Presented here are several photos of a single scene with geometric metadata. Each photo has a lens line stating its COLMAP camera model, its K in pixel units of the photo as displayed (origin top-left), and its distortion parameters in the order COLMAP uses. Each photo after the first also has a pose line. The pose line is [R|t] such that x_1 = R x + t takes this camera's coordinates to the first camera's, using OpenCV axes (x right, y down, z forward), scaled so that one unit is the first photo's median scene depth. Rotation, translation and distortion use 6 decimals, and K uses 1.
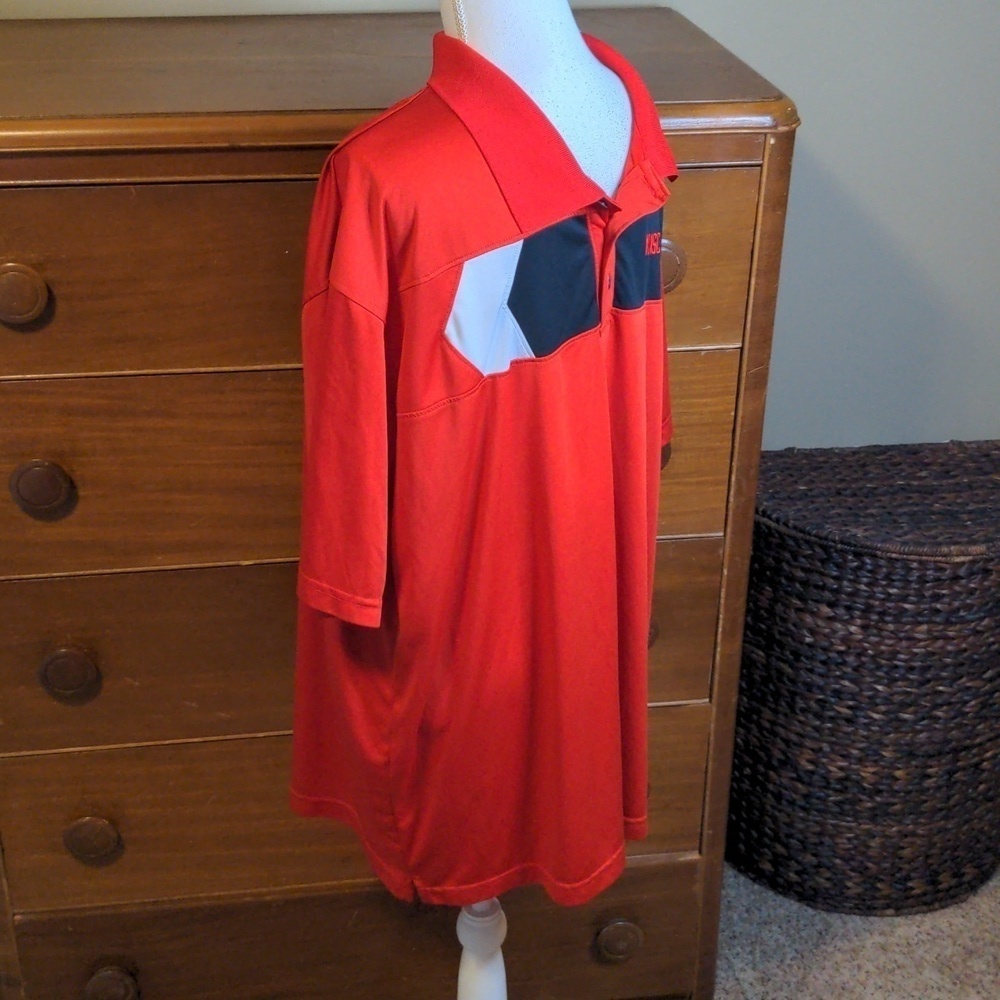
lens RADIAL K [[1455.3, 0, 500.0], [0, 1455.3, 500.0], [0, 0, 1]] dist [0.033650, -0.219058]
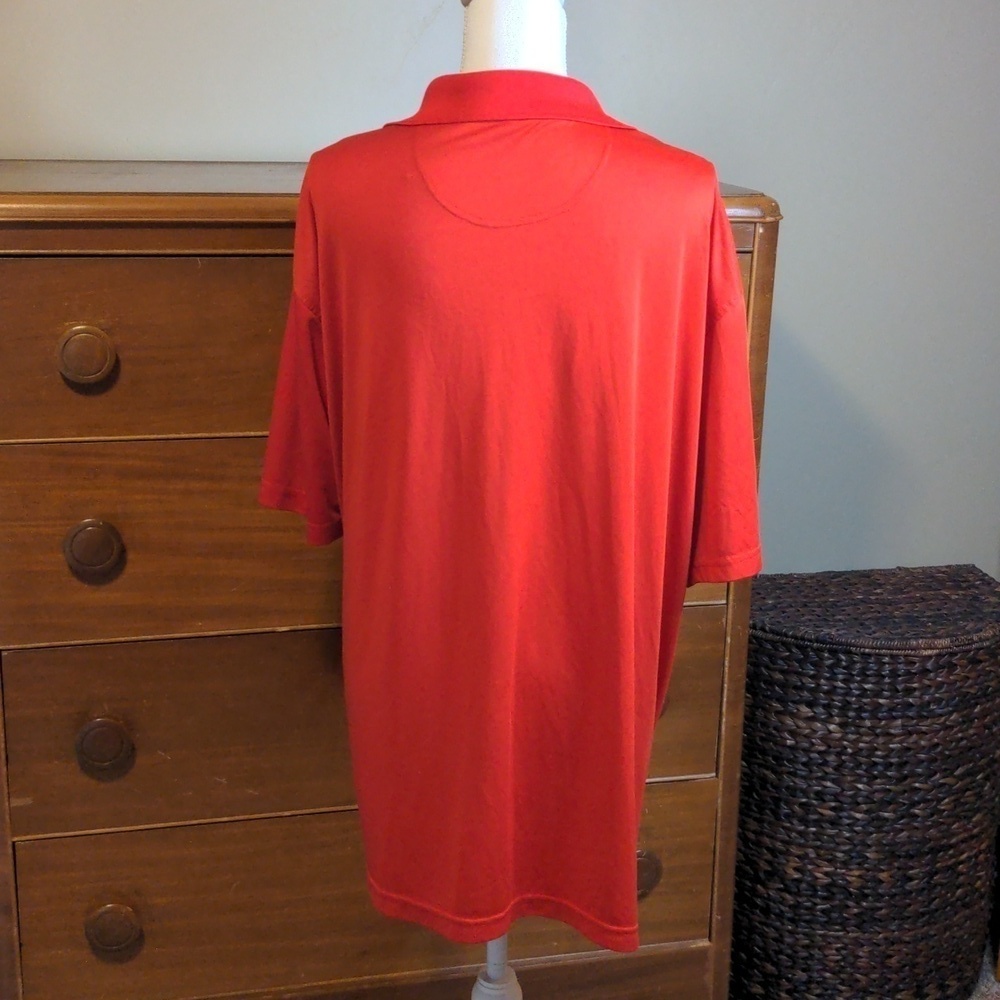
lens RADIAL K [[1455.3, 0, 500.0], [0, 1455.3, 500.0], [0, 0, 1]] dist [0.033650, -0.219058]
pose [[0.995759, -0.016445, 0.090517, -0.086770], [0.034352, 0.979194, -0.199997, 0.127982], [-0.085345, 0.202259, 0.975606, -0.035419]]
